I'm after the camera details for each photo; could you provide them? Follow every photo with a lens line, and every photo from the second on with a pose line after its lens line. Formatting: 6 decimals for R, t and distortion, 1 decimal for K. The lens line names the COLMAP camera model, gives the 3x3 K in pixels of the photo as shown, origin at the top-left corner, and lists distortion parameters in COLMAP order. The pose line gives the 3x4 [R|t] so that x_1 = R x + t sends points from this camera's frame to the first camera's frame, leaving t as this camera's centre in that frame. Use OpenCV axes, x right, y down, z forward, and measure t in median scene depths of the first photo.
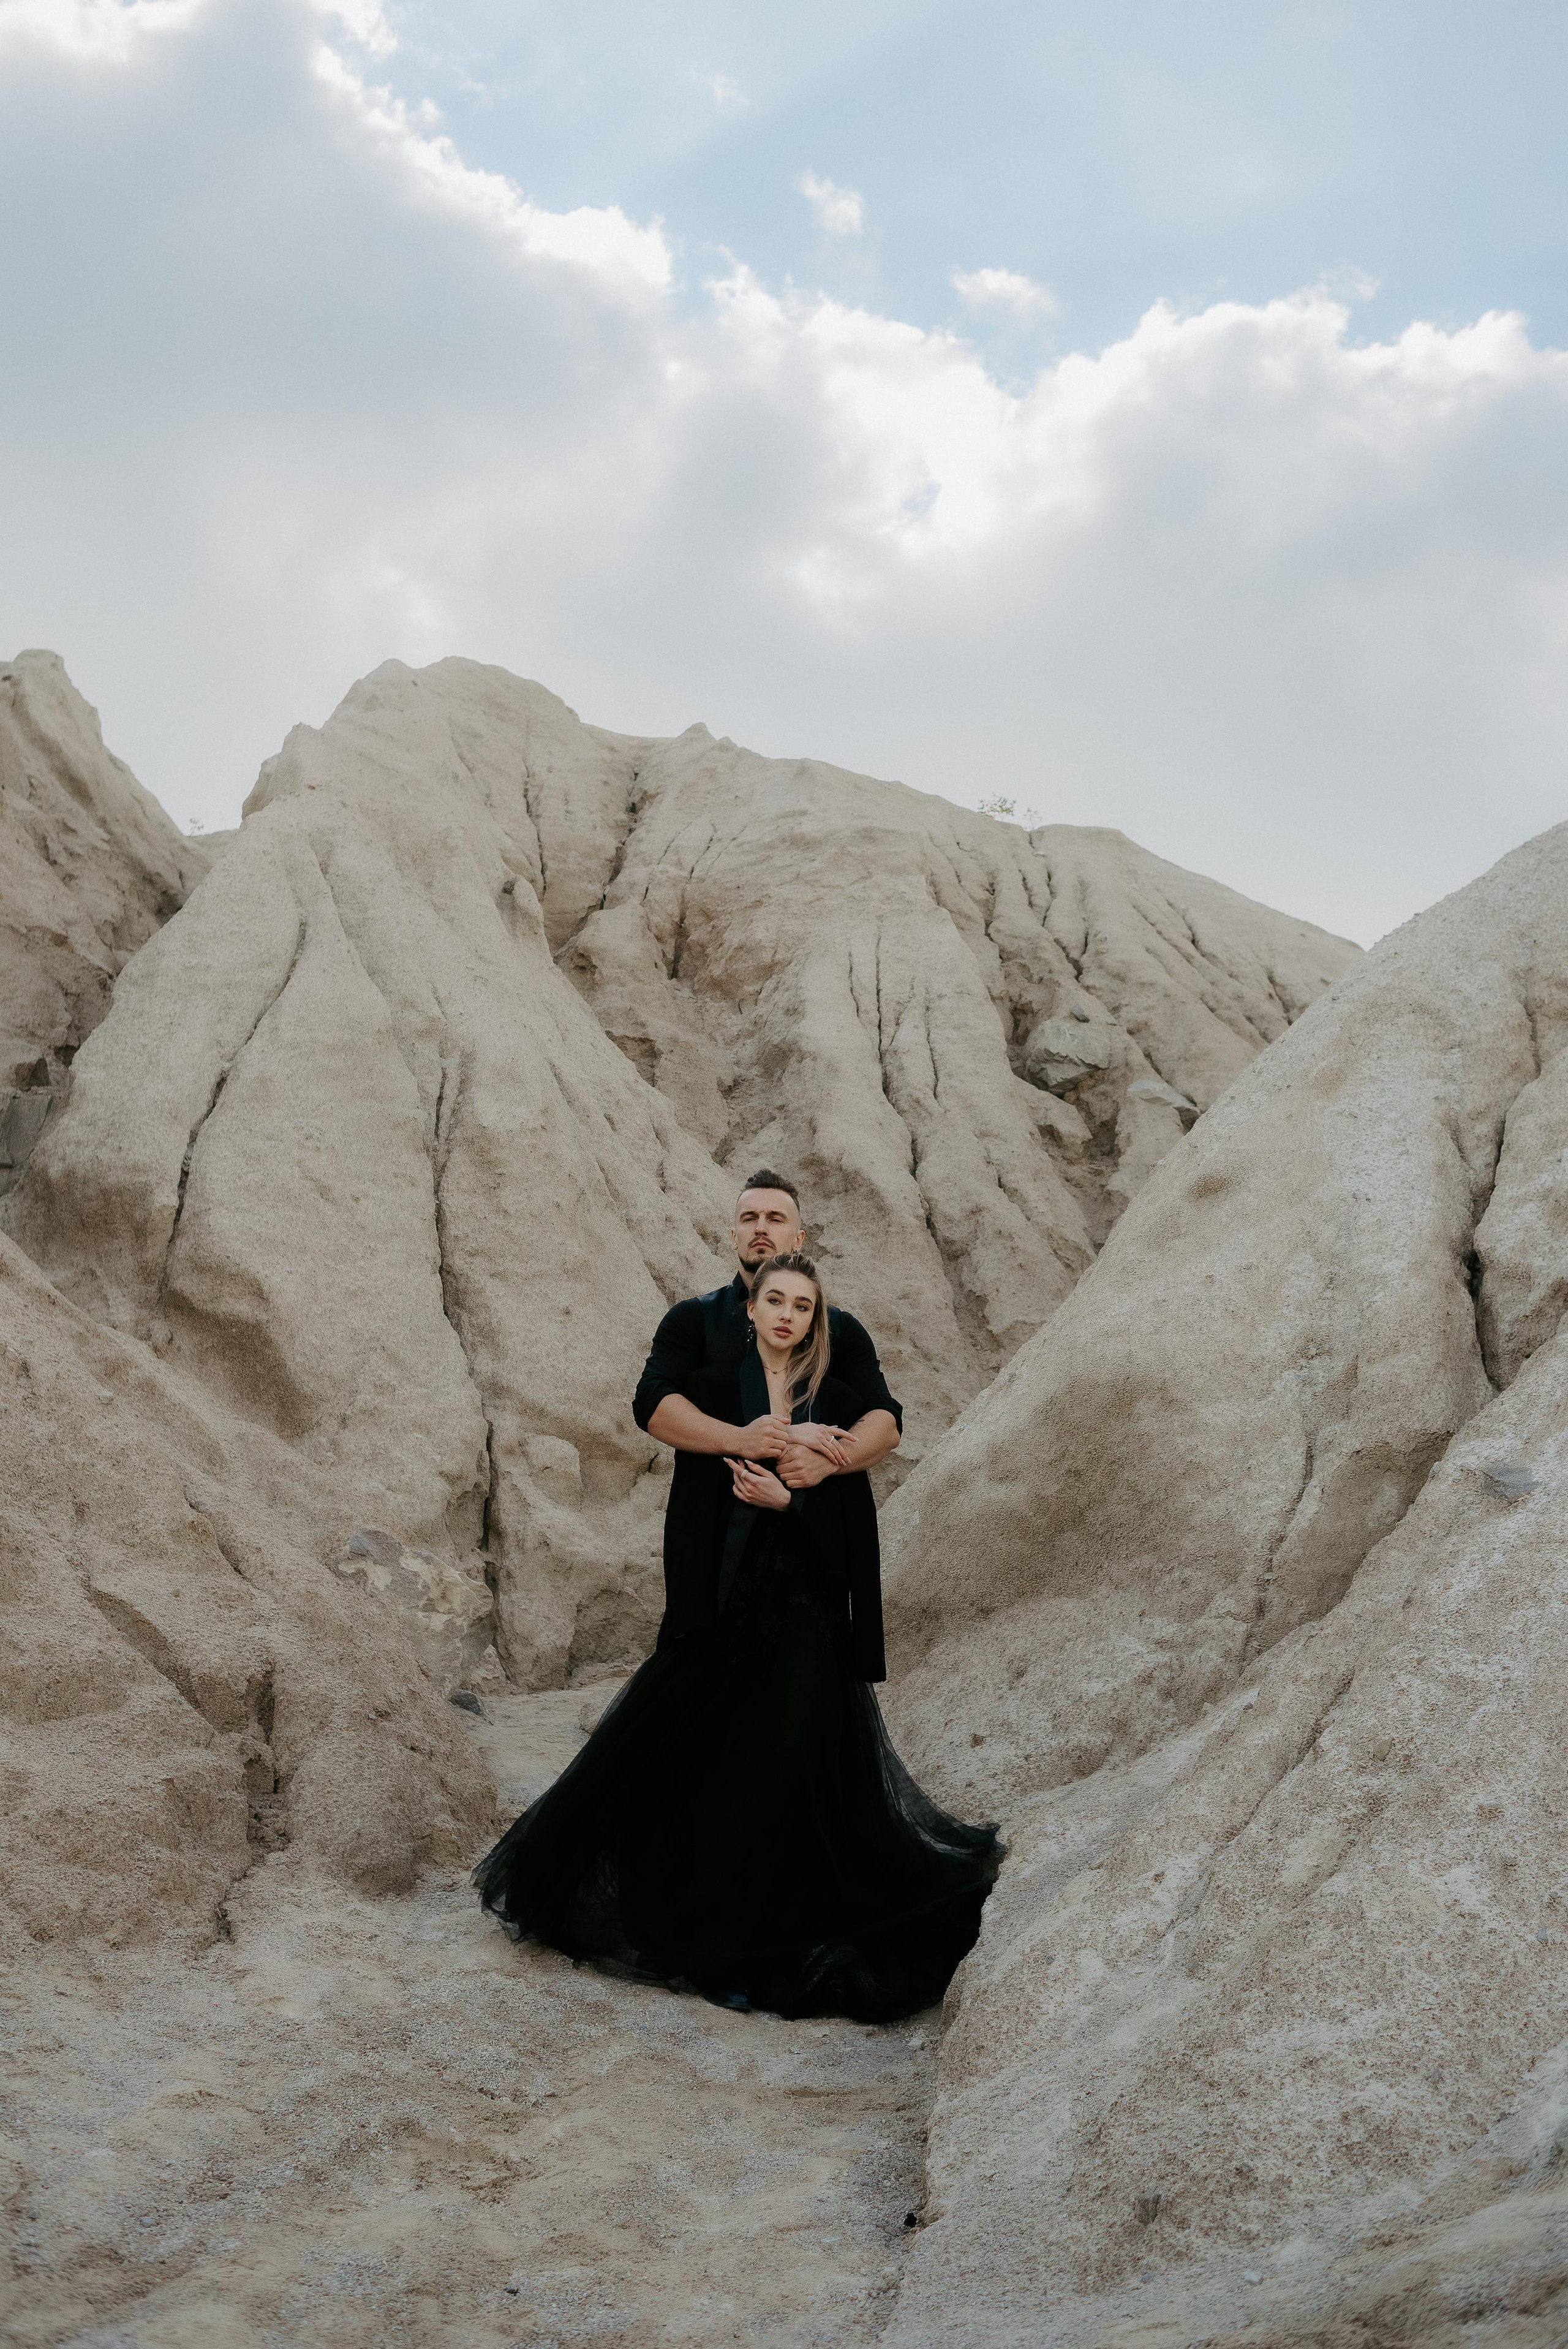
lens RADIAL K [[2377.9, 0, 776.6], [0, 2377.9, 1181.3], [0, 0, 1]] dist [-0.056877, 0.000000]
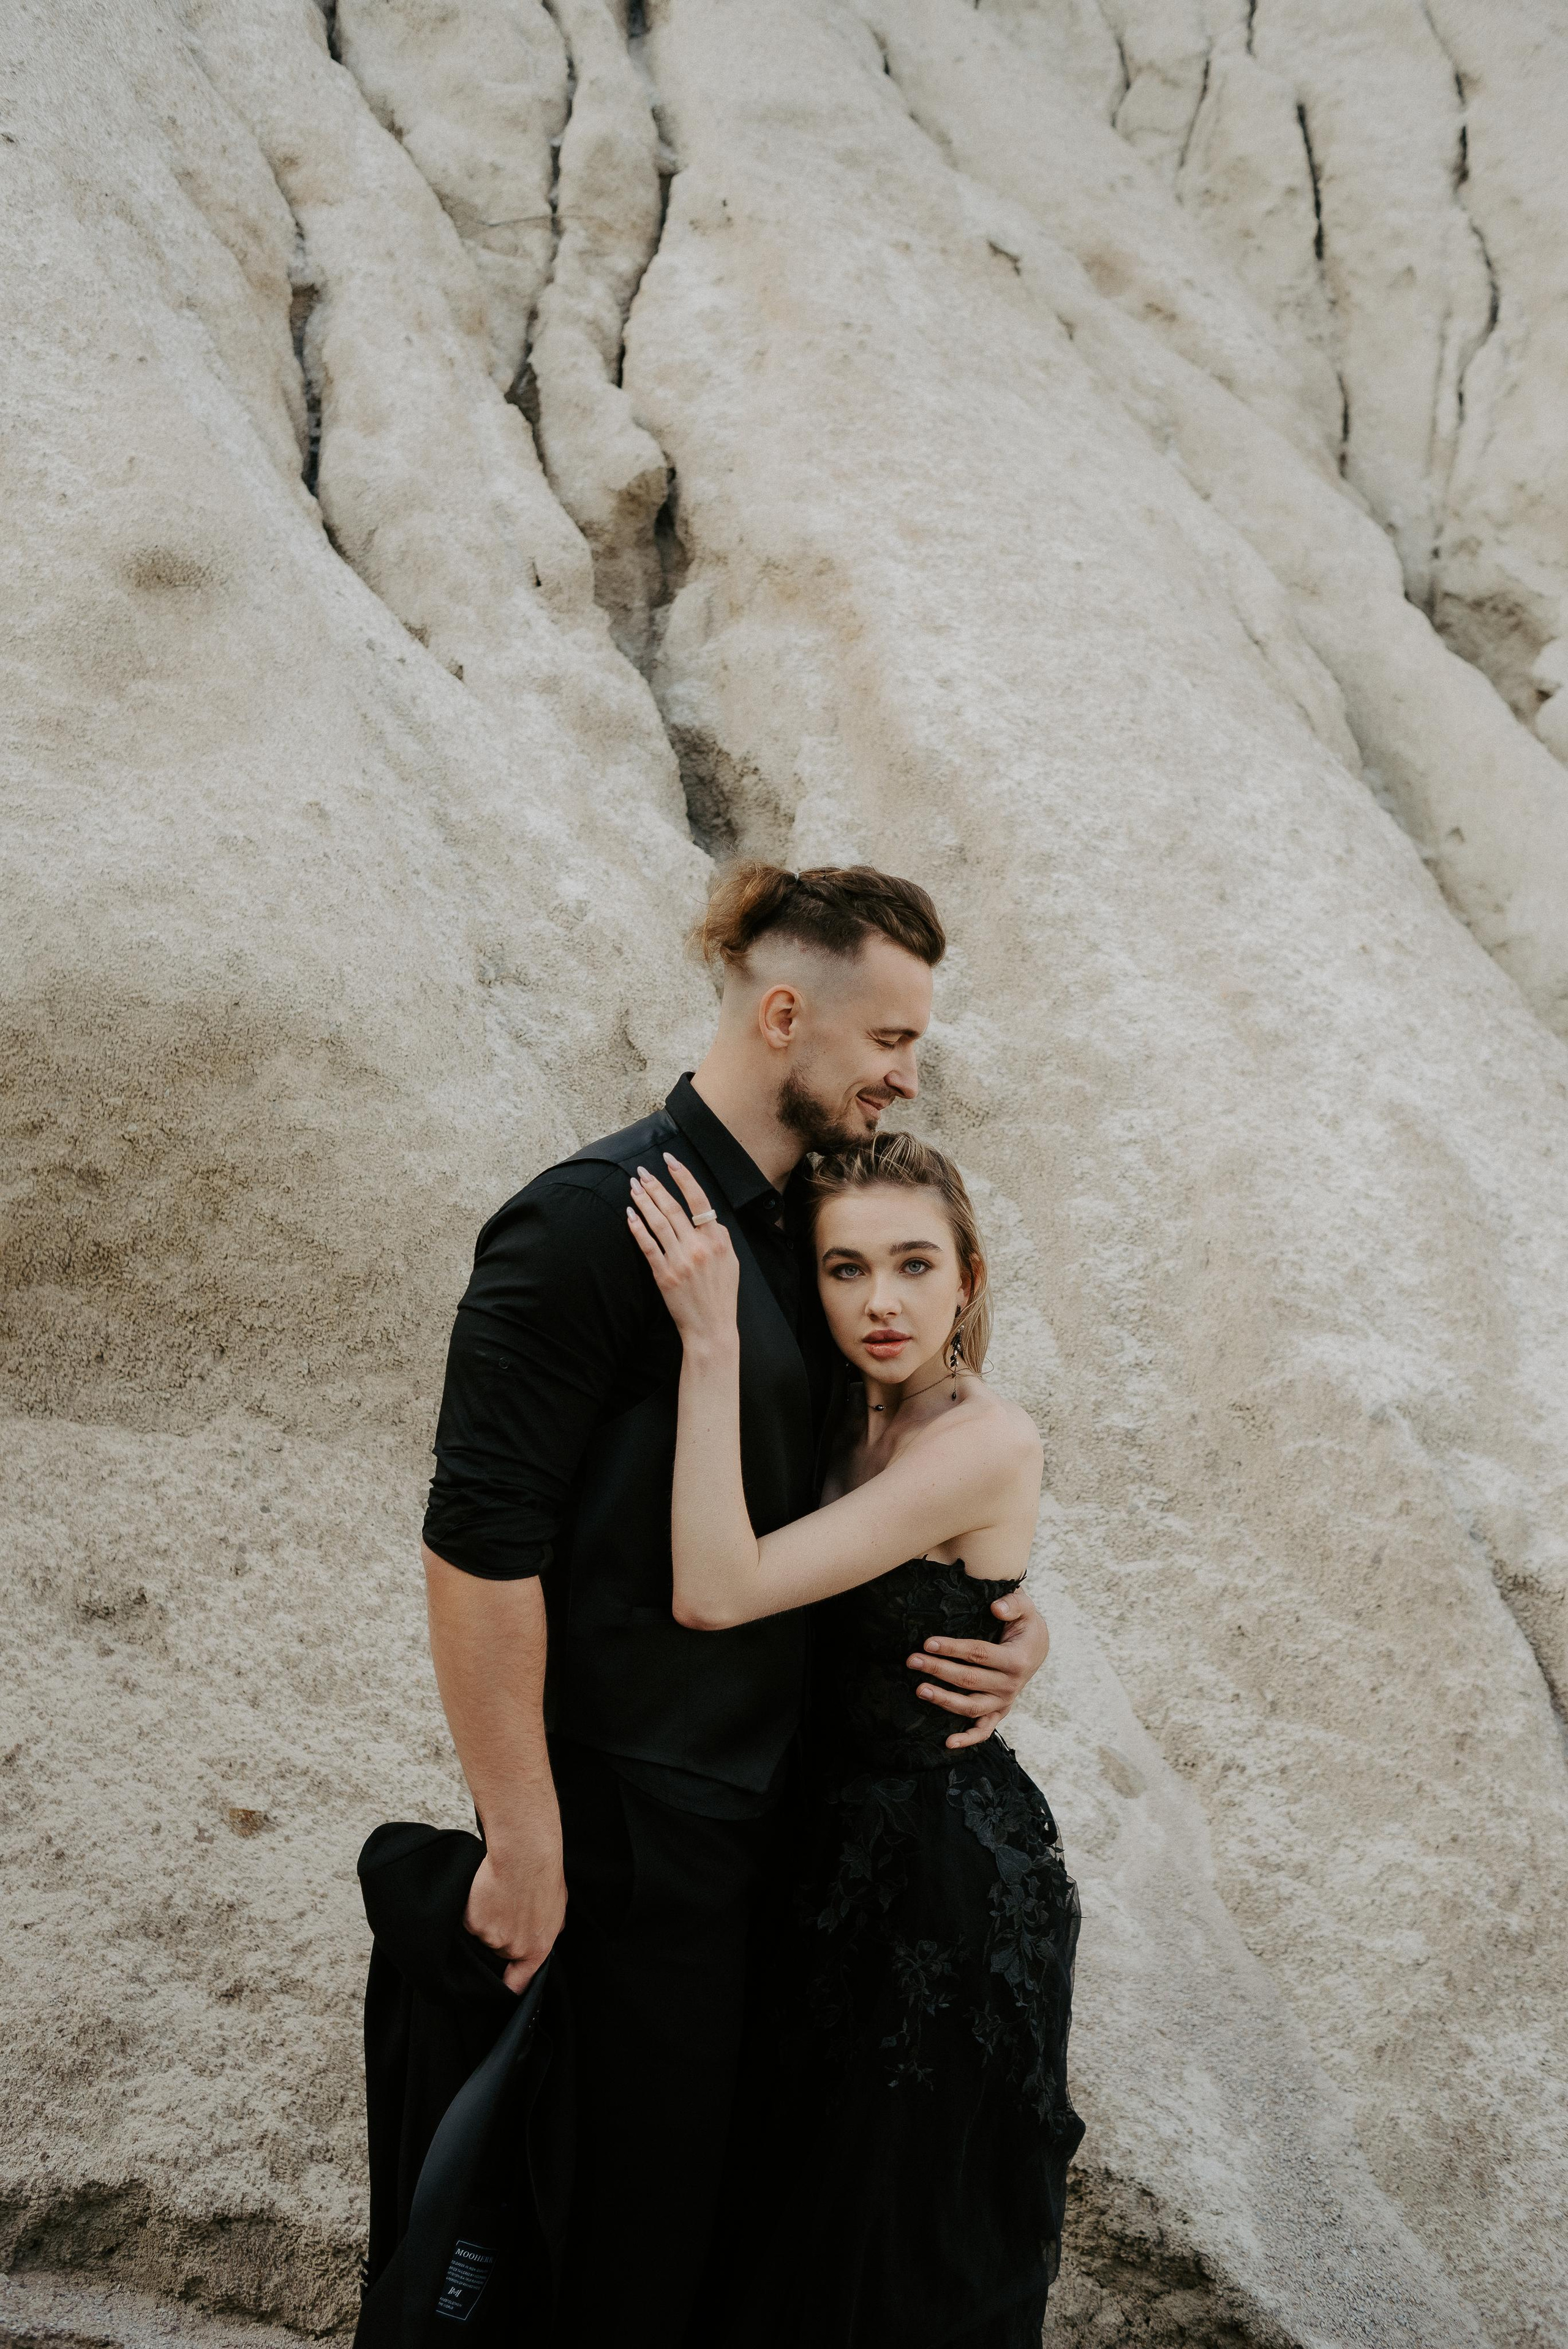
lens RADIAL K [[2377.9, 0, 778.7], [0, 2377.9, 1175.2], [0, 0, 1]] dist [-0.056877, 0.000000]
pose [[0.269146, -0.126157, 0.954801, -0.216453], [-0.300895, 0.930743, 0.207796, -0.017052], [-0.914890, -0.343222, 0.212546, 0.530479]]
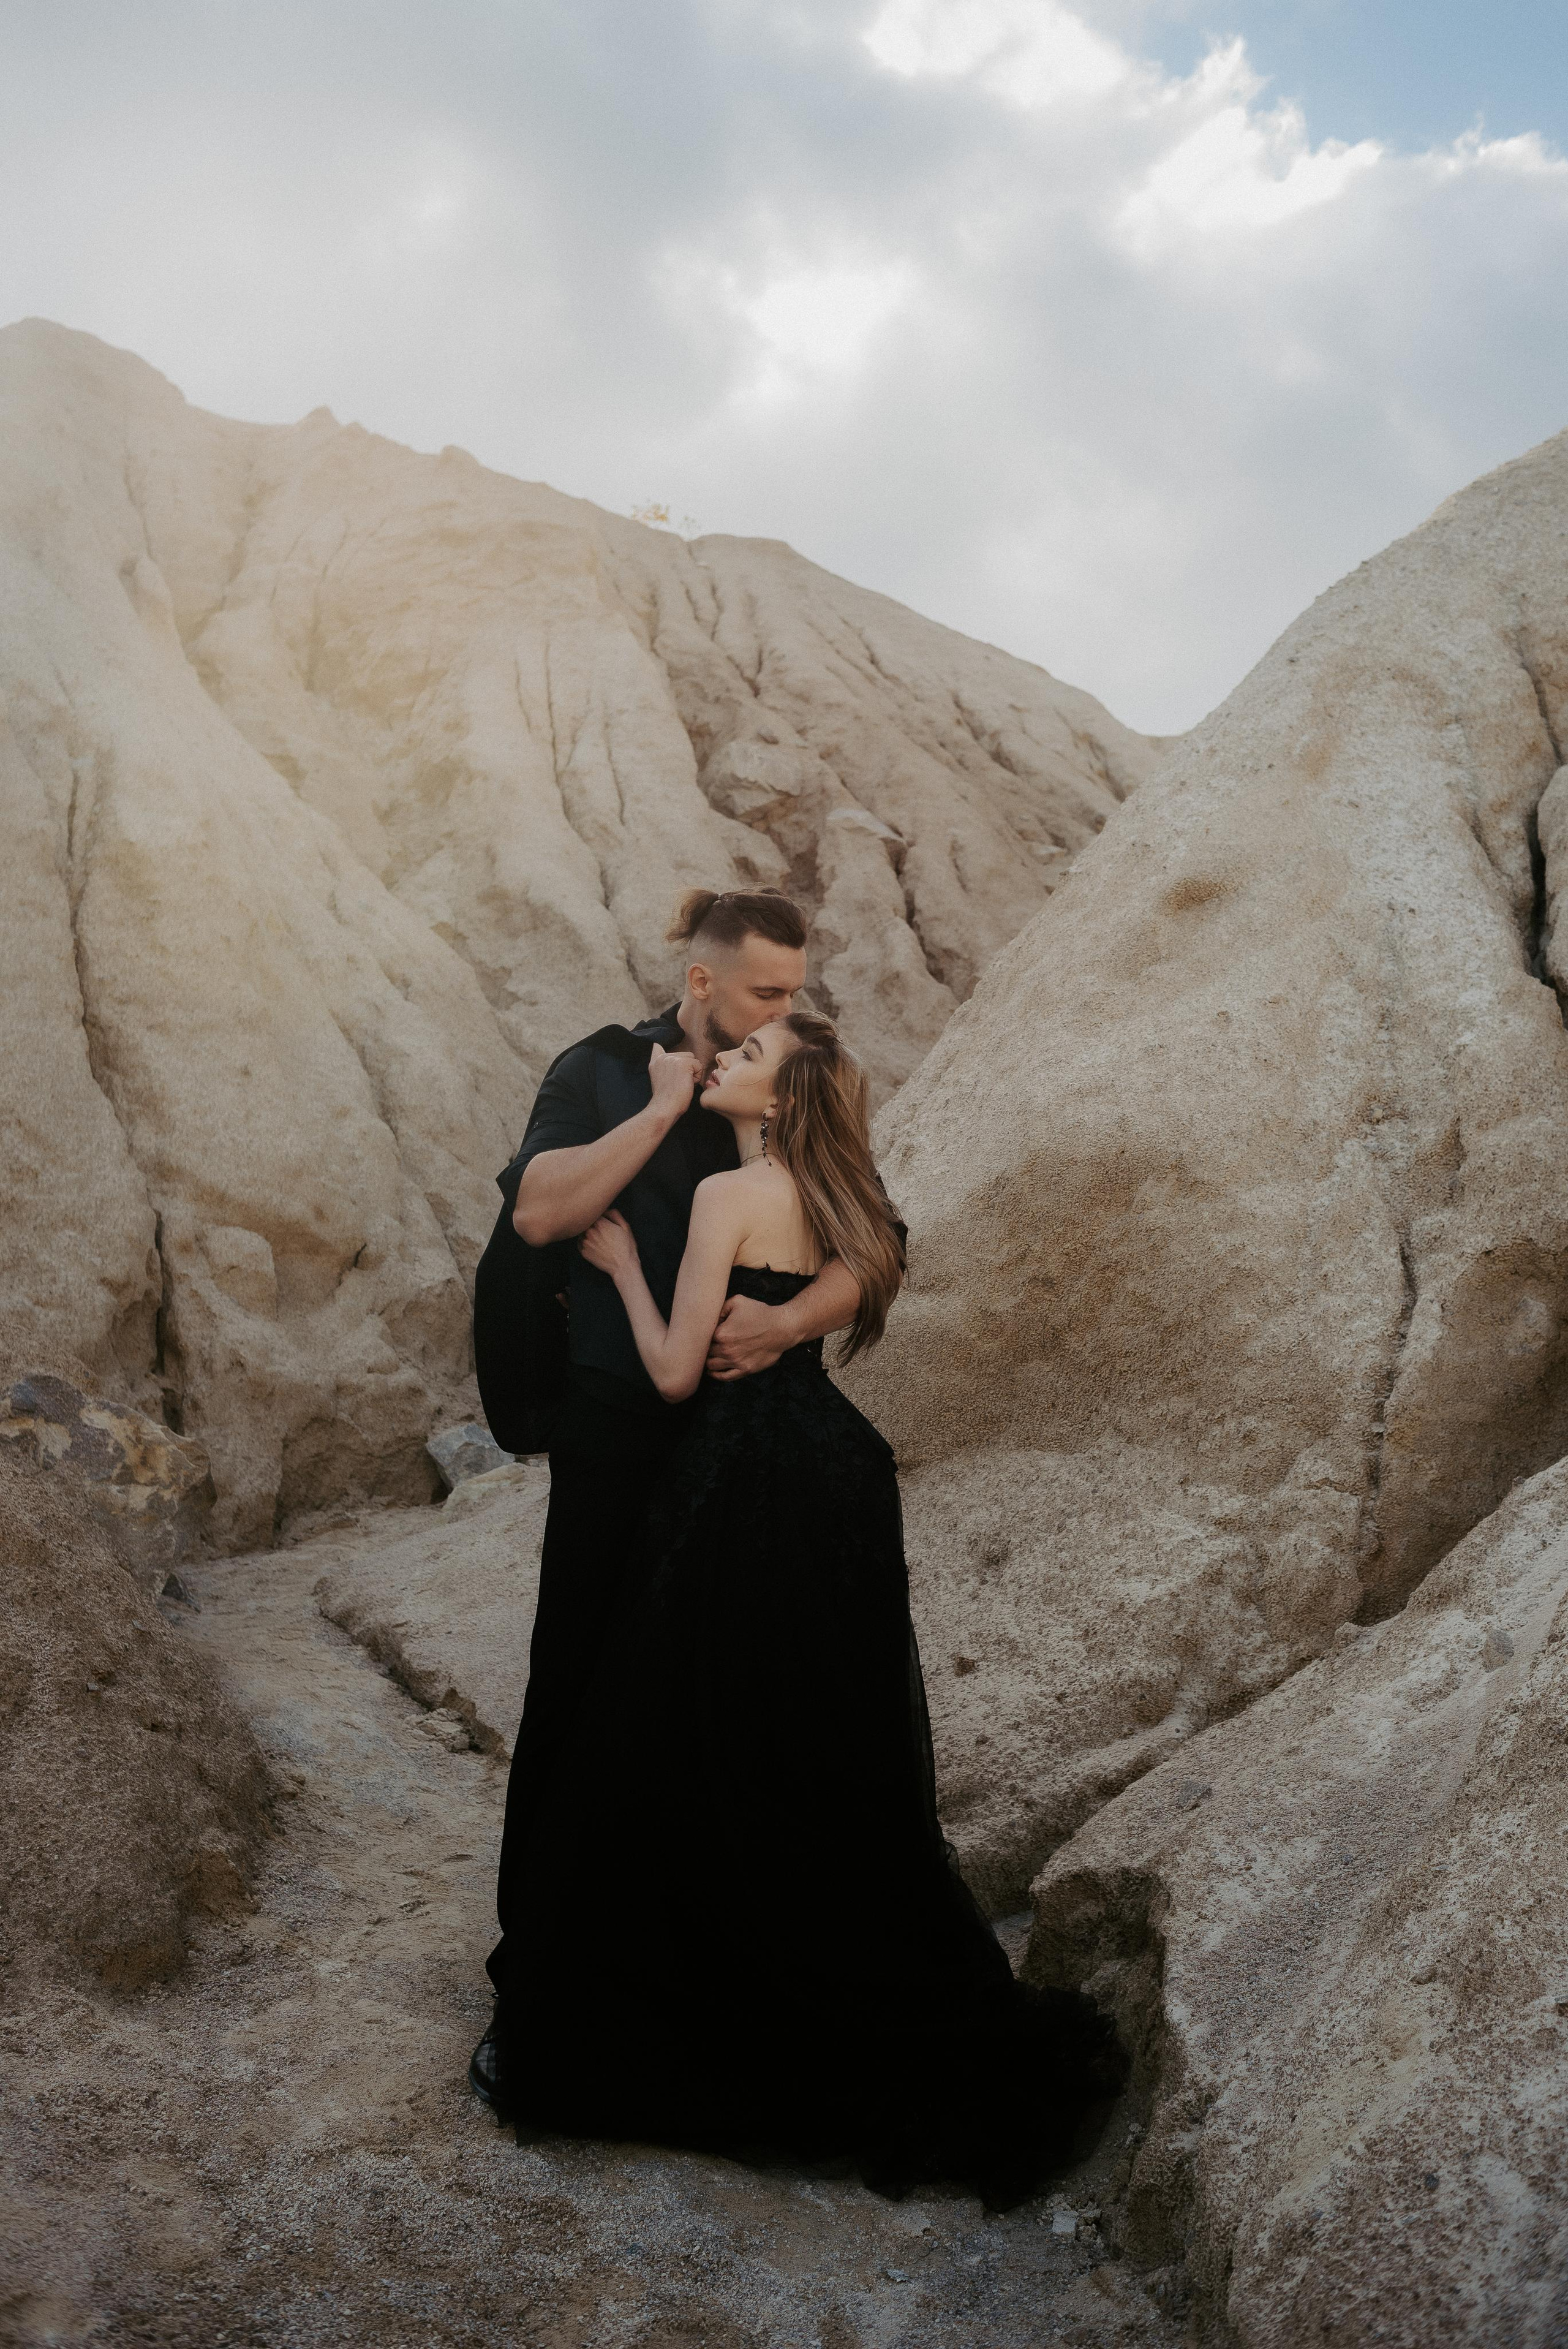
lens RADIAL K [[2377.9, 0, 783.0], [0, 2377.9, 1159.9], [0, 0, 1]] dist [-0.056877, 0.000000]
pose [[0.984487, -0.019276, 0.174395, -0.057457], [0.002741, 0.995515, 0.094565, 0.010567], [-0.175436, -0.092620, 0.980124, 0.205149]]
